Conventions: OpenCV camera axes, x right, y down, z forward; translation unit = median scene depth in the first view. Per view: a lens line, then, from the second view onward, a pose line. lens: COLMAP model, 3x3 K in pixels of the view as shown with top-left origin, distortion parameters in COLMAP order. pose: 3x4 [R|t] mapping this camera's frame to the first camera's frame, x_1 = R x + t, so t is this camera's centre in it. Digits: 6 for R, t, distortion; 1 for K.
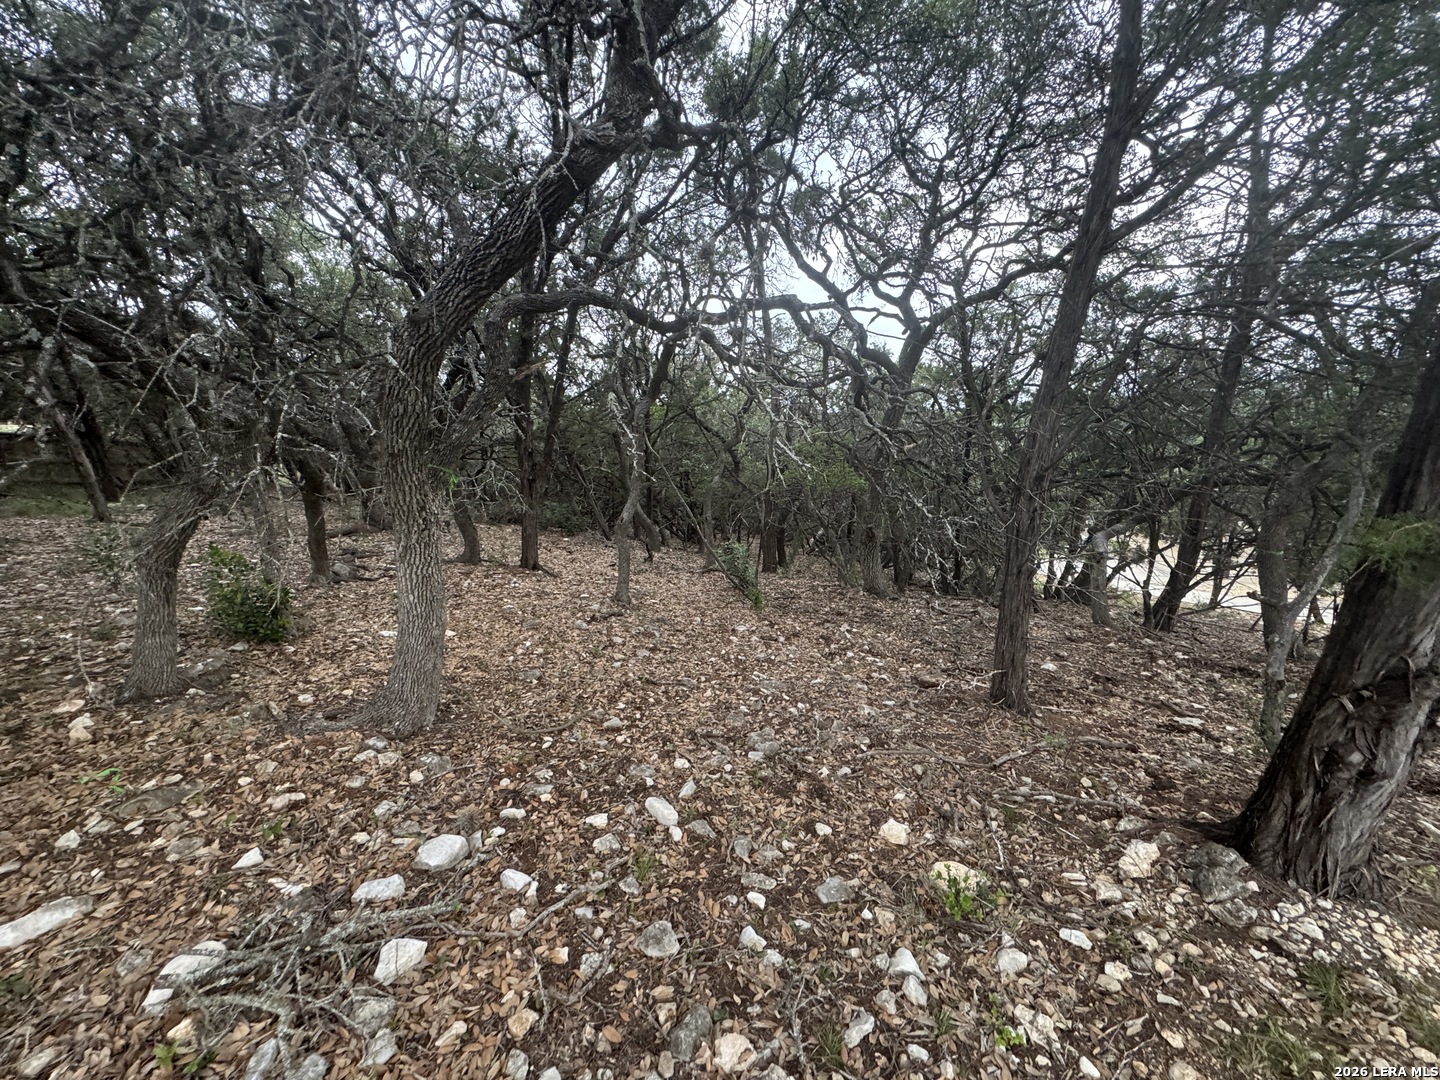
lens RADIAL K [[570.0, 0, 720.0], [0, 570.0, 540.0], [0, 0, 1]] dist [-0.000513, 0.000317]
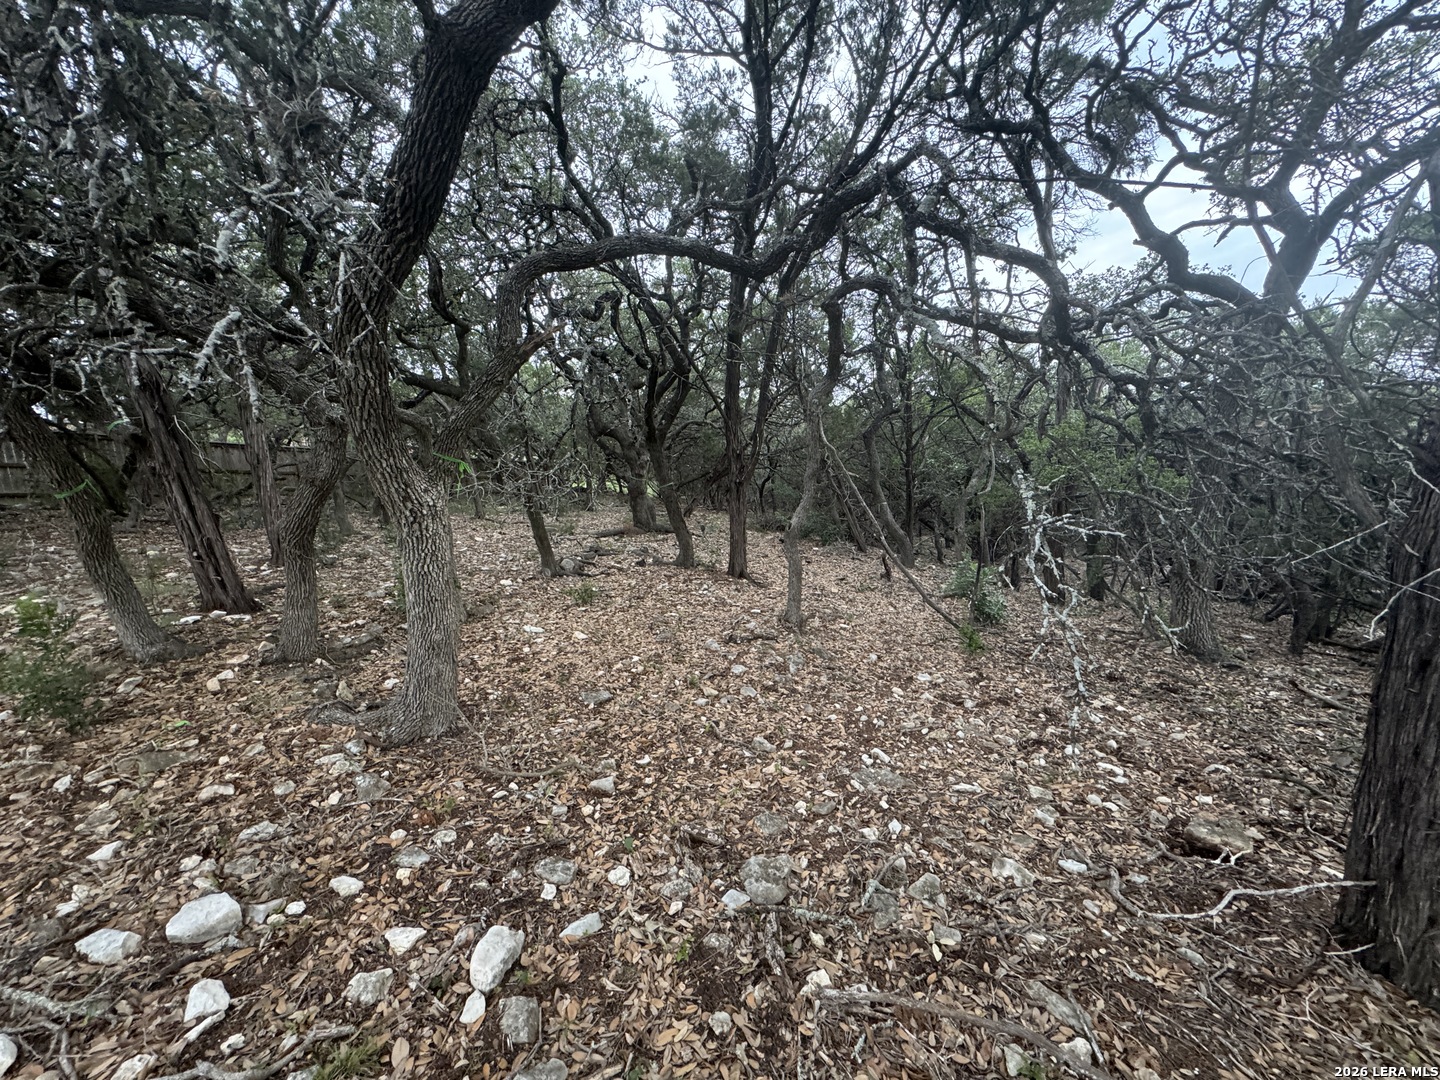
lens RADIAL K [[570.0, 0, 720.0], [0, 570.0, 540.0], [0, 0, 1]] dist [-0.000513, 0.000317]
pose [[0.859545, 0.040476, -0.509454, 0.137734], [-0.050418, 0.998712, -0.005718, -0.003681], [0.508566, 0.030601, 0.860479, 0.175356]]
